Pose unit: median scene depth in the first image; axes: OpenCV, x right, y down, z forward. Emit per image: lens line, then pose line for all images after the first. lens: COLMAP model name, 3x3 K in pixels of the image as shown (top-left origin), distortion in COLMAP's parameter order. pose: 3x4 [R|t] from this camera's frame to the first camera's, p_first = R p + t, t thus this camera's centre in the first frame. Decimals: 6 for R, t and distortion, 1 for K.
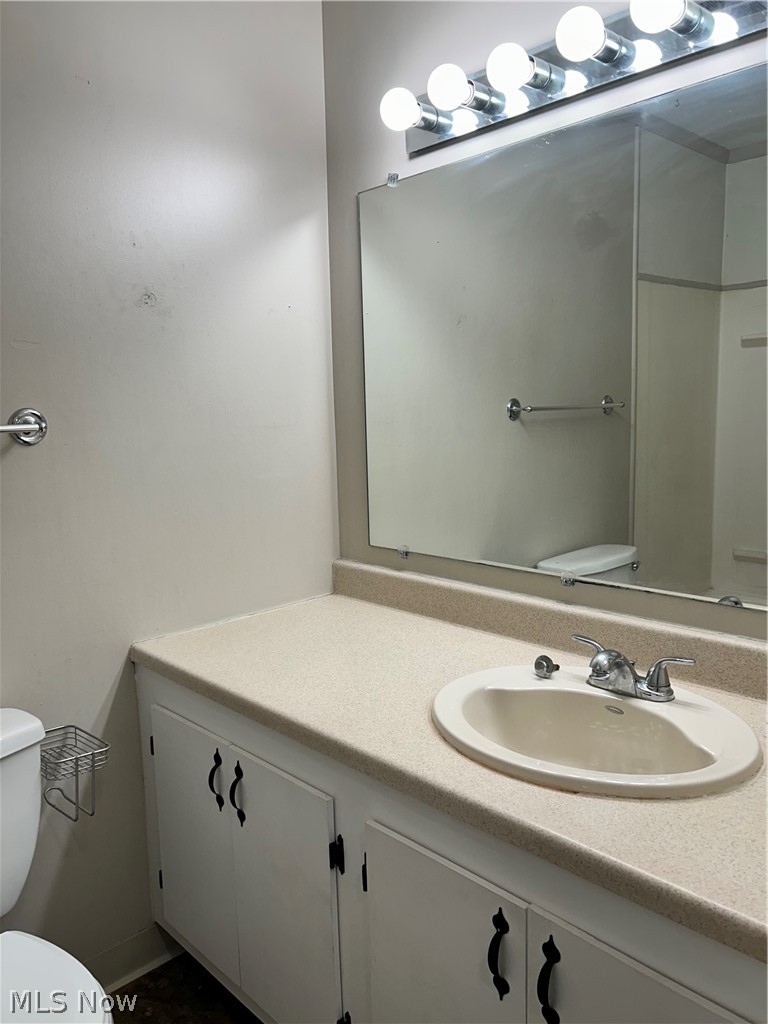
lens RADIAL K [[771.7, 0, 384.2], [0, 771.7, 508.8], [0, 0, 1]] dist [0.052875, -0.056005]
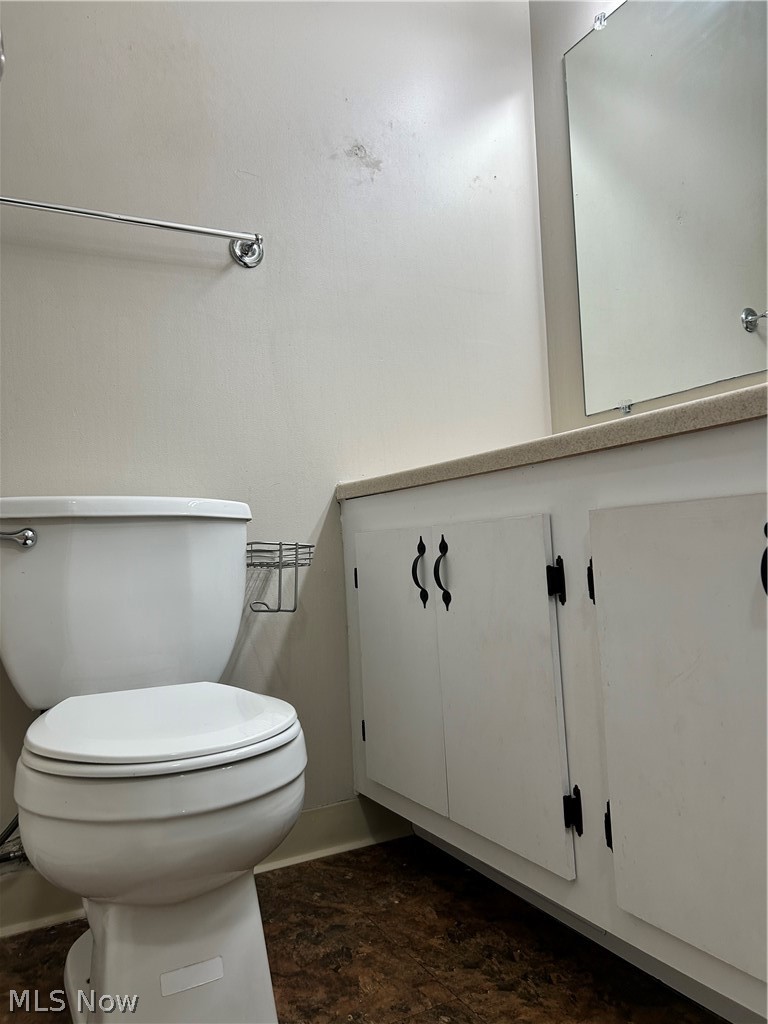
lens RADIAL K [[771.7, 0, 379.2], [0, 771.7, 514.5], [0, 0, 1]] dist [0.052875, -0.056005]
pose [[0.961532, -0.034867, -0.272471, -0.009986], [-0.009835, 0.986905, -0.161000, 0.378674], [0.274517, 0.157486, 0.948598, 0.097526]]
